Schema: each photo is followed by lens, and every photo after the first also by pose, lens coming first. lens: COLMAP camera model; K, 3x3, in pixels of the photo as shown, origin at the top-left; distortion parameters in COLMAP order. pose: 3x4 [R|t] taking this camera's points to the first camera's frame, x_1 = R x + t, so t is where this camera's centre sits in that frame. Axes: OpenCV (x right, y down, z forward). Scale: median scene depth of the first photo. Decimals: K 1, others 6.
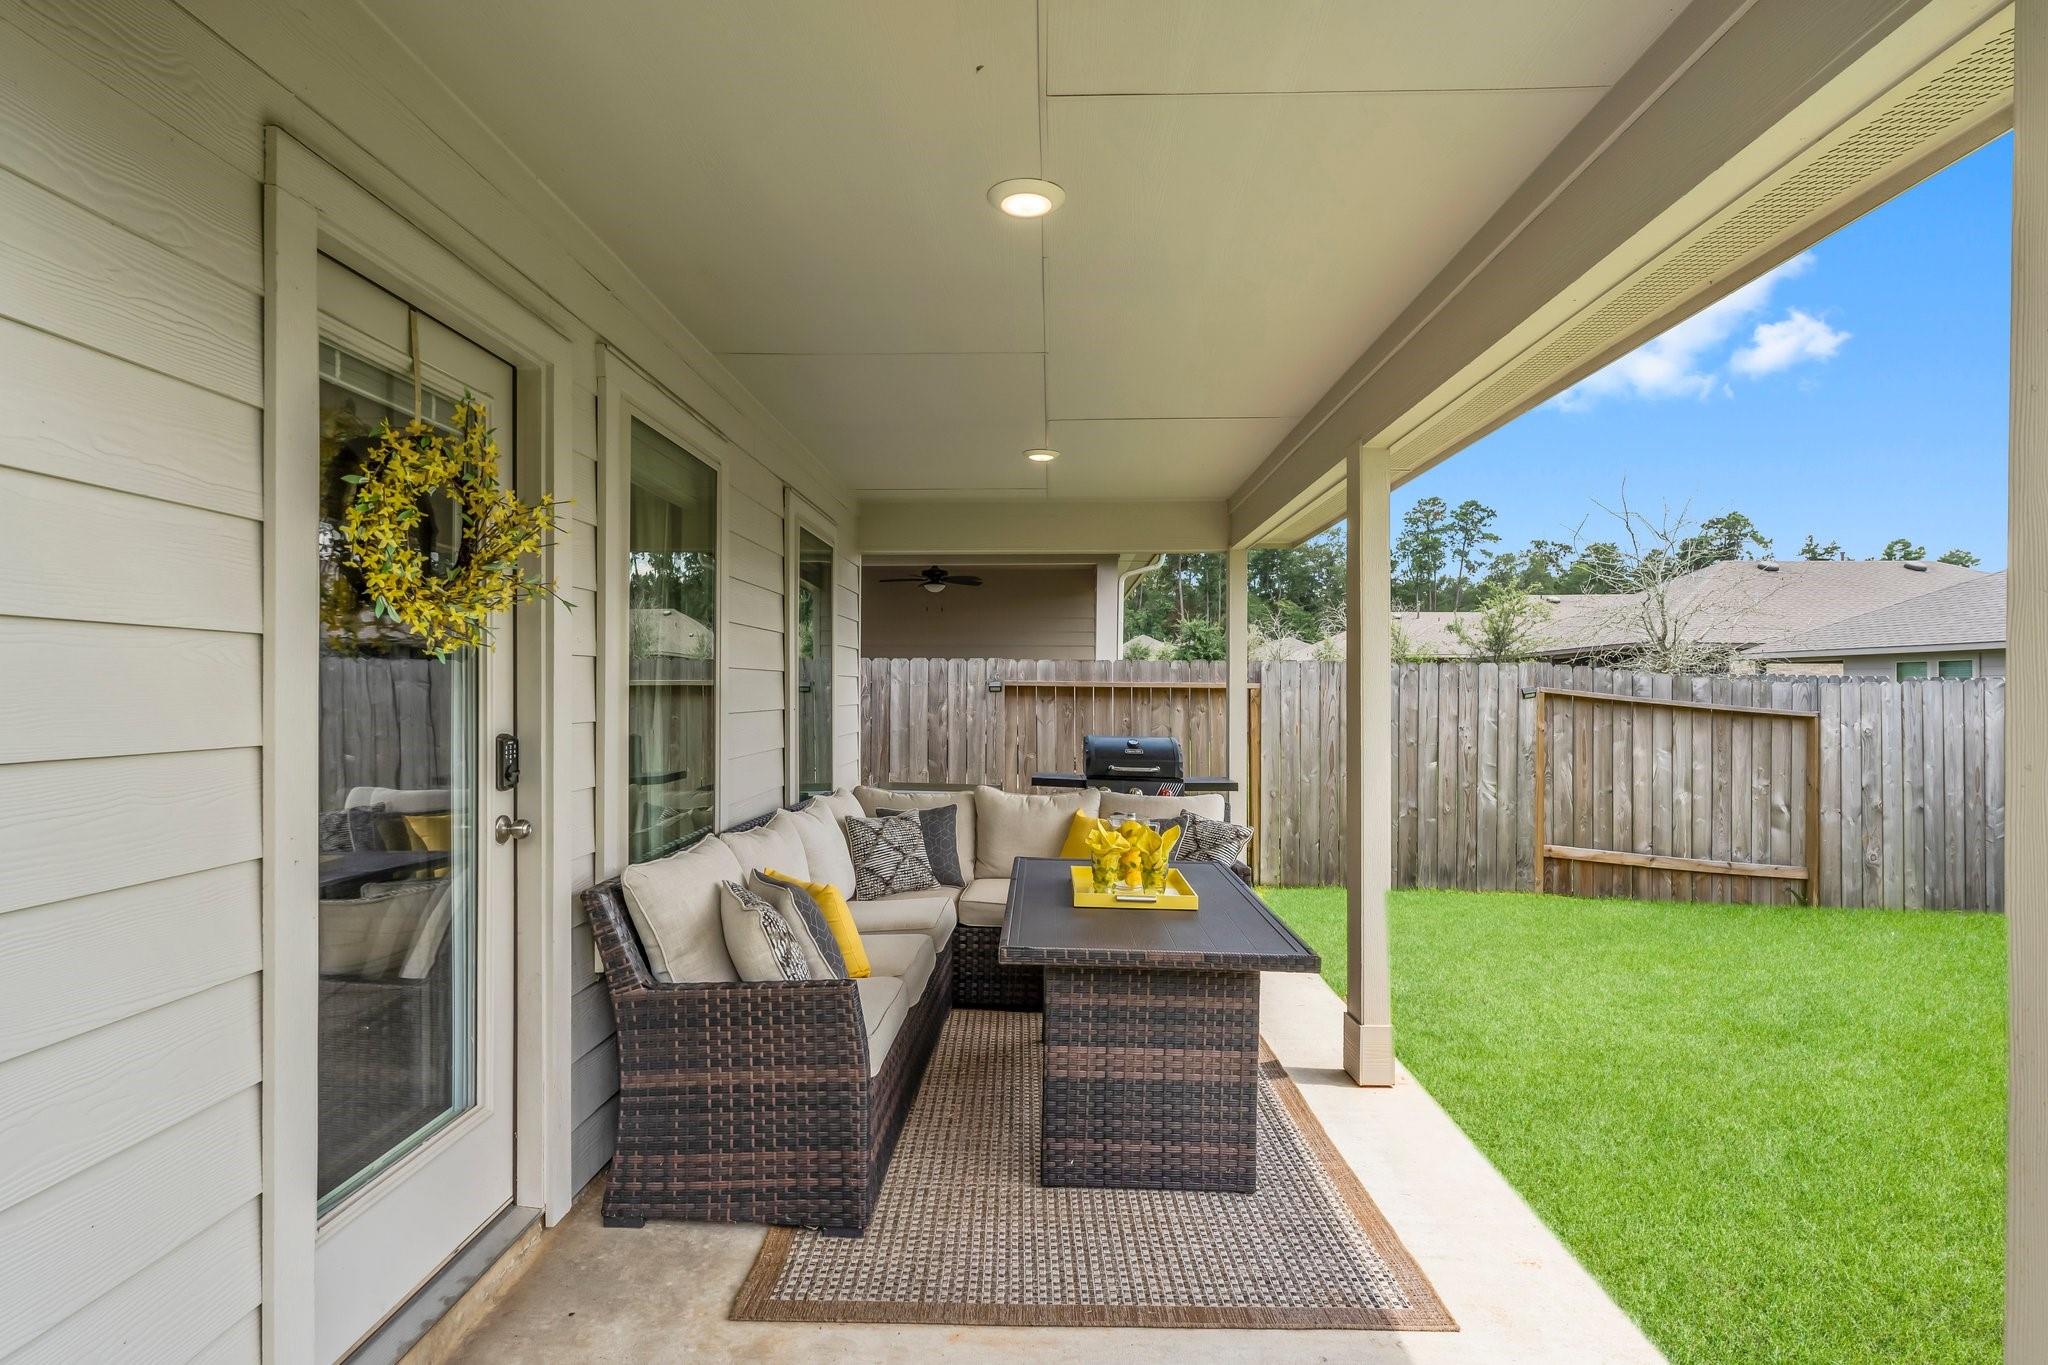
lens RADIAL K [[1096.2, 0, 1024.0], [0, 1096.2, 682.5], [0, 0, 1]] dist [0.000600, 0.000059]
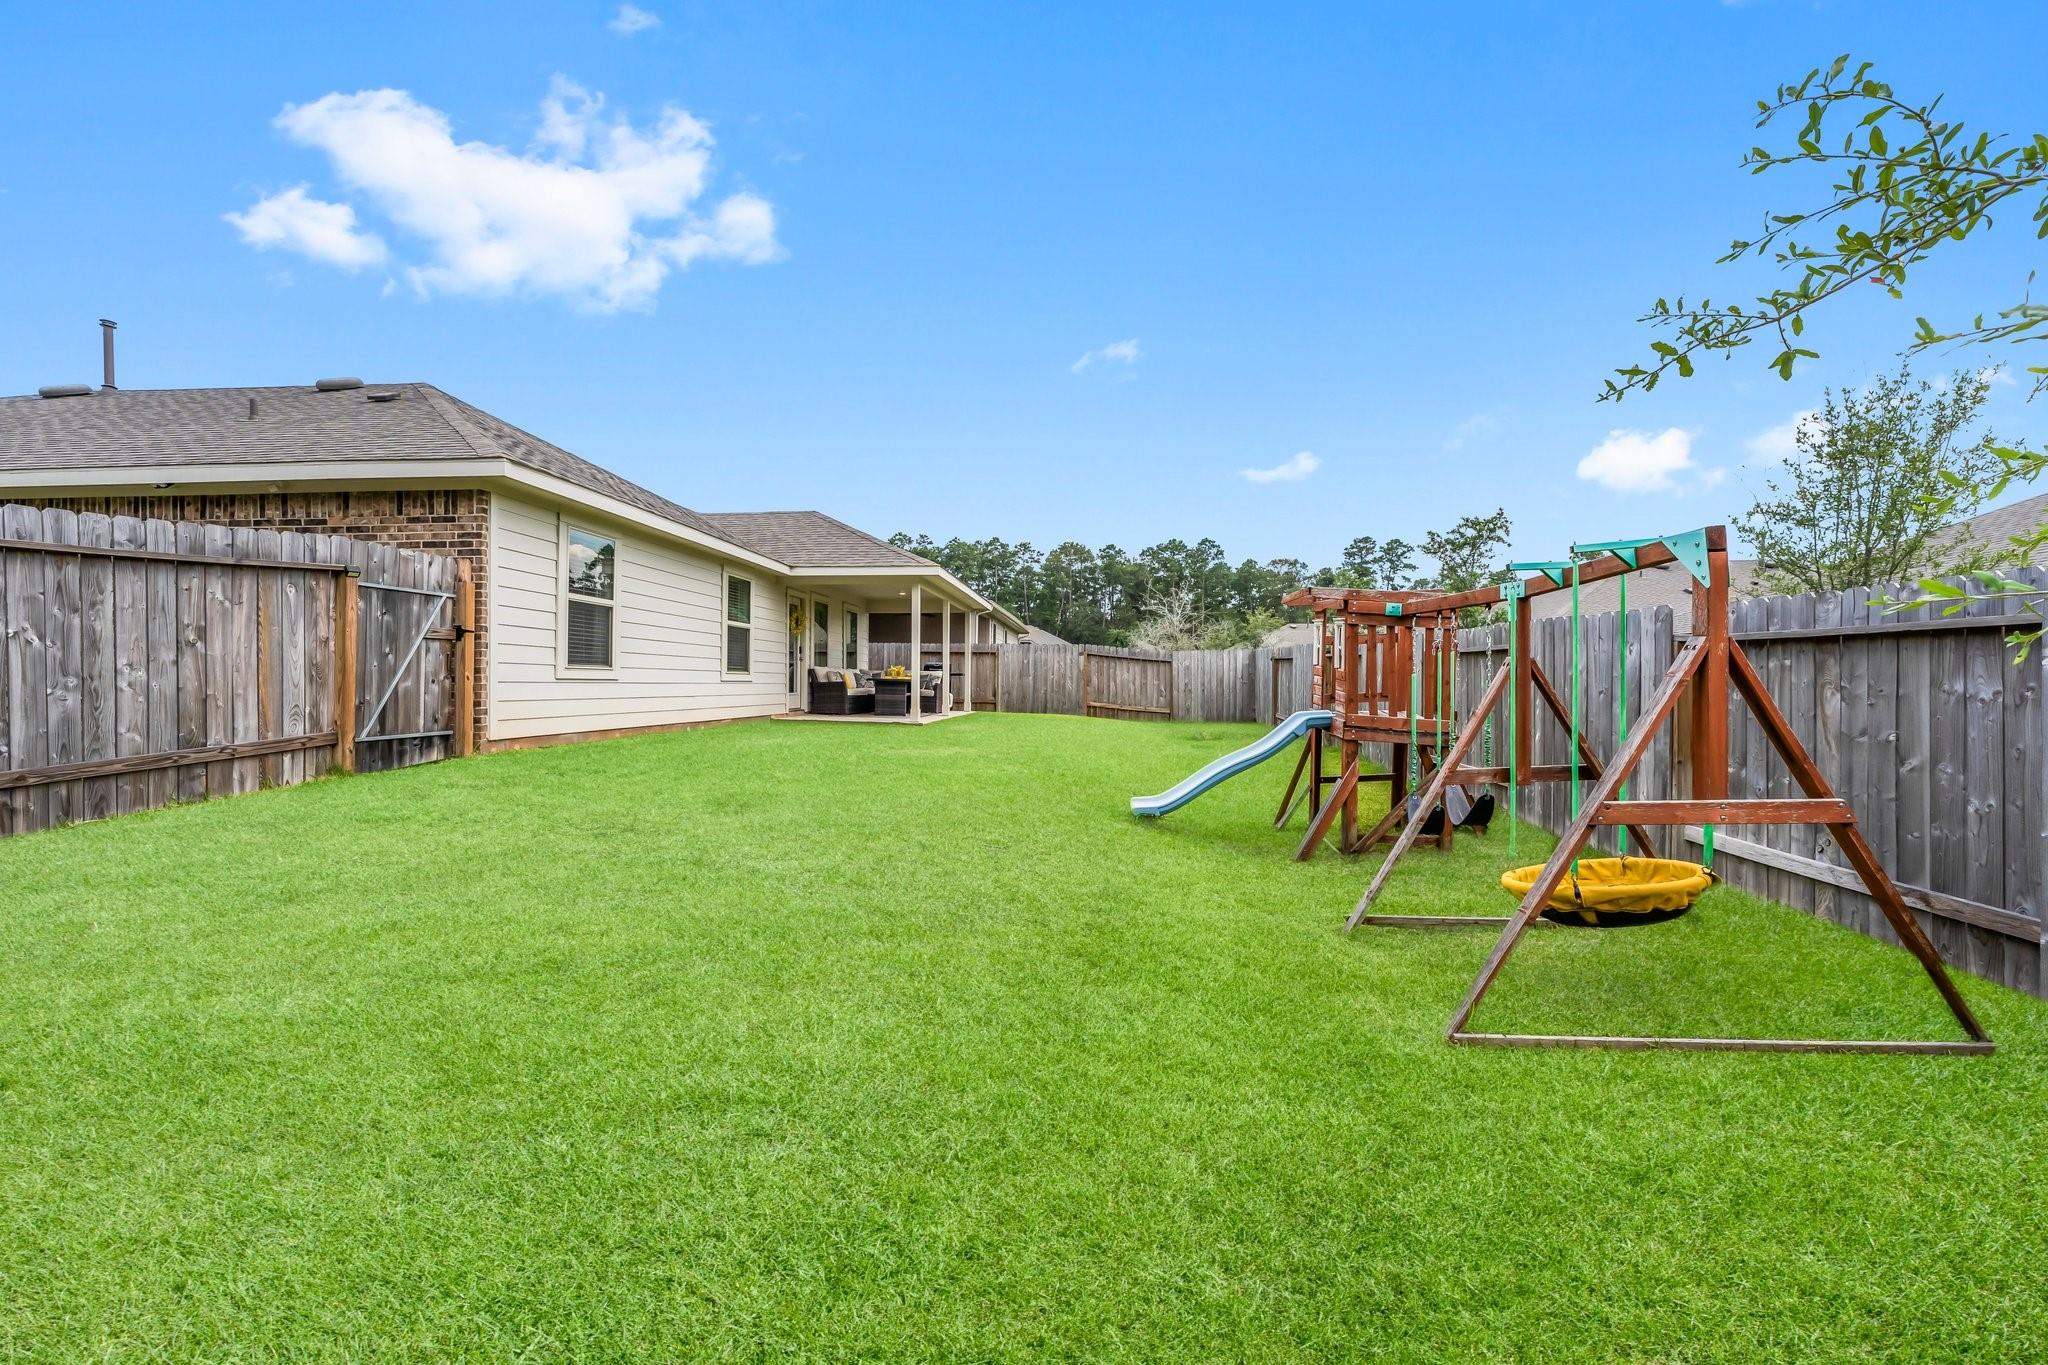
lens RADIAL K [[836.5, 0, 1024.0], [0, 836.5, 682.5], [0, 0, 1]] dist [0.002099, 0.000049]
pose [[0.998698, 0.001336, -0.050996, 0.413706], [-0.001019, 0.999980, 0.006243, 0.078194], [0.051003, -0.006183, 0.998679, -1.417794]]
